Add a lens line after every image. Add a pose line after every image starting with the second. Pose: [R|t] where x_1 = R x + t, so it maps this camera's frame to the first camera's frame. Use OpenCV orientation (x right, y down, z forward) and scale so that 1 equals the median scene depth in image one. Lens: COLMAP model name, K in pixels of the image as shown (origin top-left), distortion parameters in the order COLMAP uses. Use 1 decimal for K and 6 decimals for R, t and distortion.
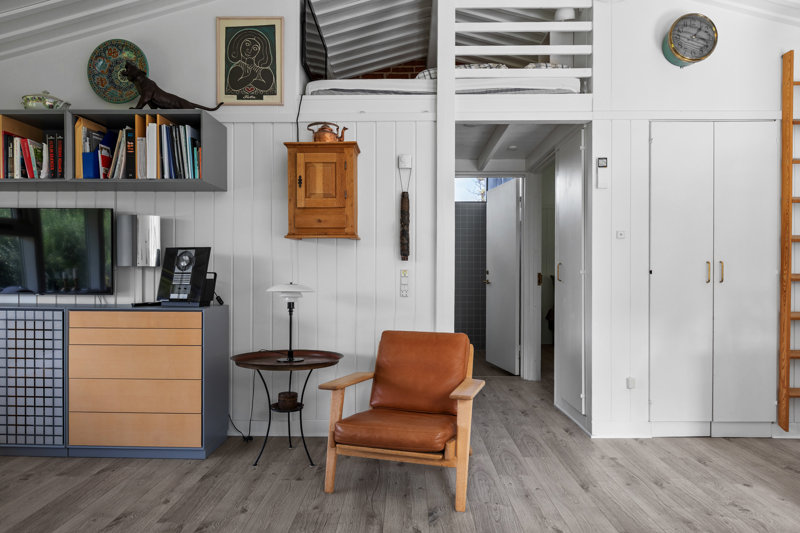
lens RADIAL K [[483.3, 0, 398.2], [0, 483.3, 271.7], [0, 0, 1]] dist [-0.001685, -0.000088]
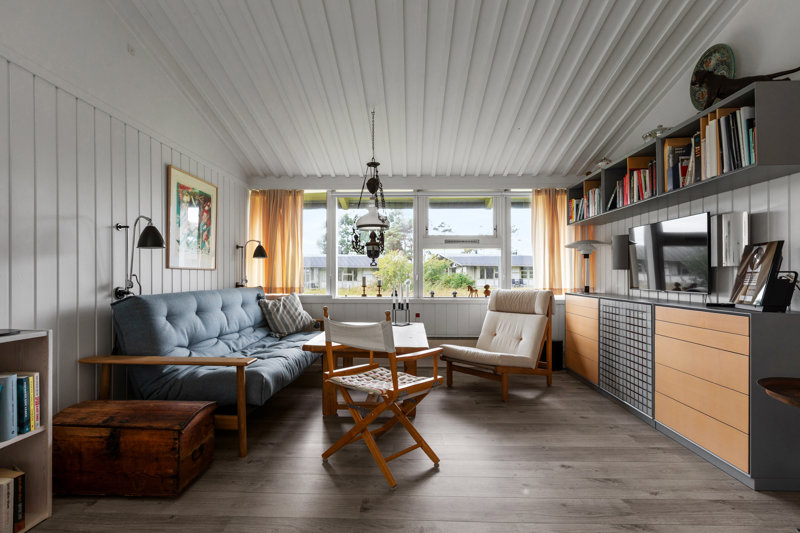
lens RADIAL K [[405.2, 0, 398.6], [0, 405.2, 273.9], [0, 0, 1]] dist [0.000653, -0.000217]
pose [[-0.004905, -0.010346, -0.999934, 0.309879], [0.001186, 0.999946, -0.010352, 0.012542], [0.999987, -0.001236, -0.004892, 0.361382]]
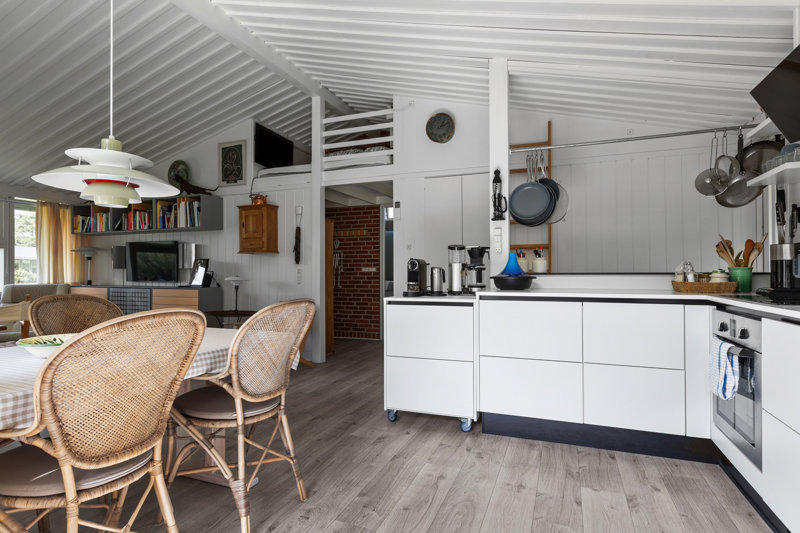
lens RADIAL K [[429.5, 0, 400.0], [0, 429.5, 266.5], [0, 0, 1]] dist [-0.001424, -0.000444]
pose [[0.939059, -0.009935, -0.343612, 1.025373], [0.006260, 0.999911, -0.011804, 0.008750], [0.343698, 0.008934, 0.939038, -0.442759]]
